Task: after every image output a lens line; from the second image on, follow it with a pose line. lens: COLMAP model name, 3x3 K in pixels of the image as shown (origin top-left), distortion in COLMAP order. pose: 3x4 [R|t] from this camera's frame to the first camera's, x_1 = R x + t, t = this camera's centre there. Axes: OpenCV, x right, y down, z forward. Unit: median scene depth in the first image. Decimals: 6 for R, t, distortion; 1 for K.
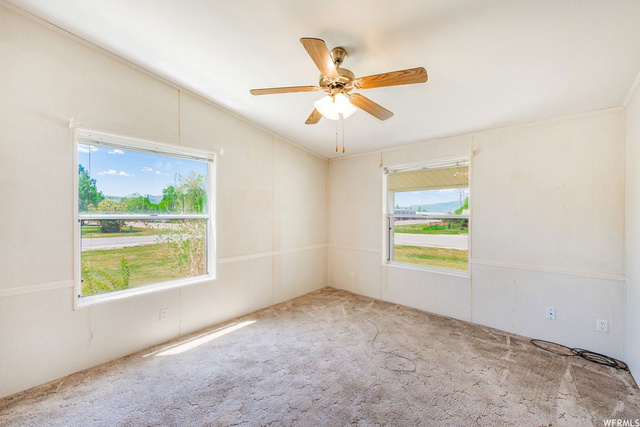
lens RADIAL K [[243.6, 0, 323.6], [0, 243.6, 212.3], [0, 0, 1]] dist [0.017190, -0.000046]
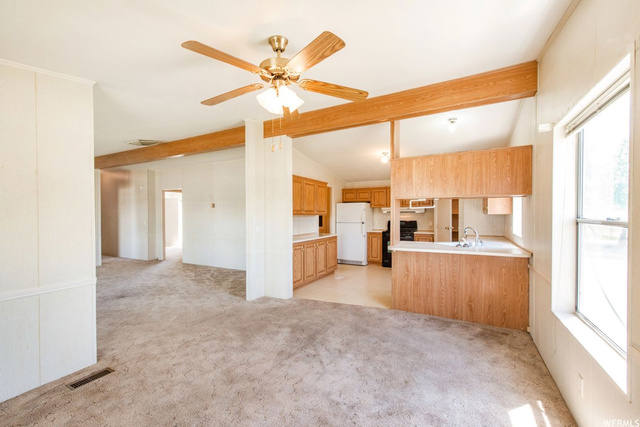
lens RADIAL K [[258.5, 0, 320.3], [0, 258.5, 216.3], [0, 0, 1]] dist [0.021173, -0.000033]
pose [[-0.974237, 0.004294, -0.225484, 0.078405], [0.002948, 0.999976, 0.006306, -0.000271], [0.225506, 0.005478, -0.974226, 1.094859]]
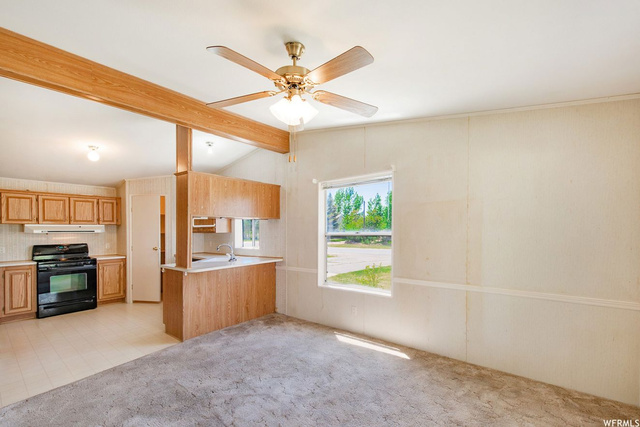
lens RADIAL K [[286.6, 0, 325.3], [0, 286.6, 229.1], [0, 0, 1]] dist [0.000679, -0.000944]
pose [[0.045585, -0.008374, -0.998925, 0.612421], [0.015372, 0.999852, -0.007681, 0.001997], [0.998842, -0.015005, 0.045707, 0.588596]]
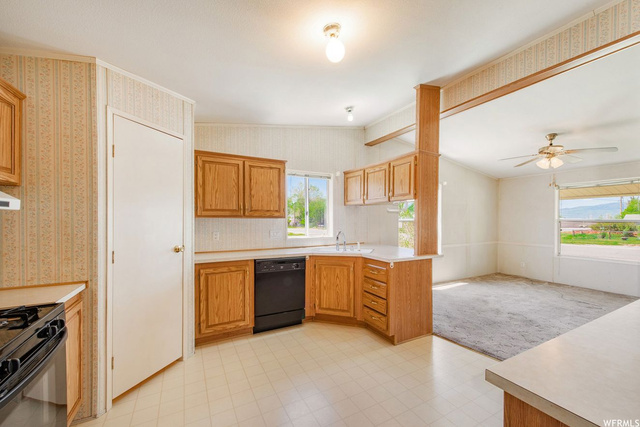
lens RADIAL K [[248.3, 0, 323.9], [0, 248.3, 217.7], [0, 0, 1]] dist [0.001515, 0.000015]
pose [[0.935244, -0.003582, -0.353987, -0.518949], [0.002170, 0.999988, -0.004386, 0.002735], [0.353998, 0.003334, 0.935240, -0.826651]]
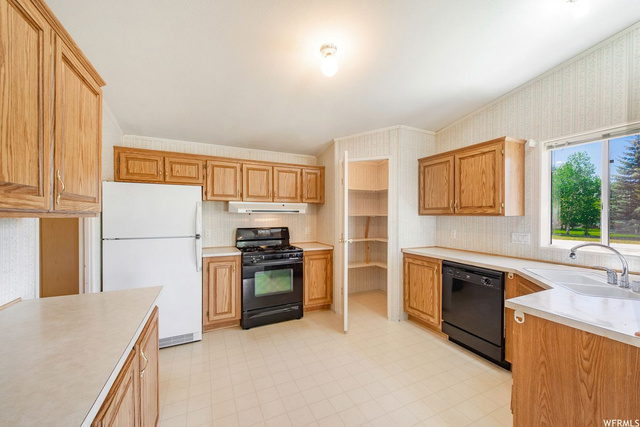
lens RADIAL K [[248.3, 0, 323.9], [0, 248.3, 217.7], [0, 0, 1]] dist [0.001515, 0.000015]
pose [[-0.385418, 0.005575, -0.922725, -0.135054], [-0.001596, 0.999976, 0.006708, -0.000092], [0.922741, 0.004058, -0.385400, -0.132990]]
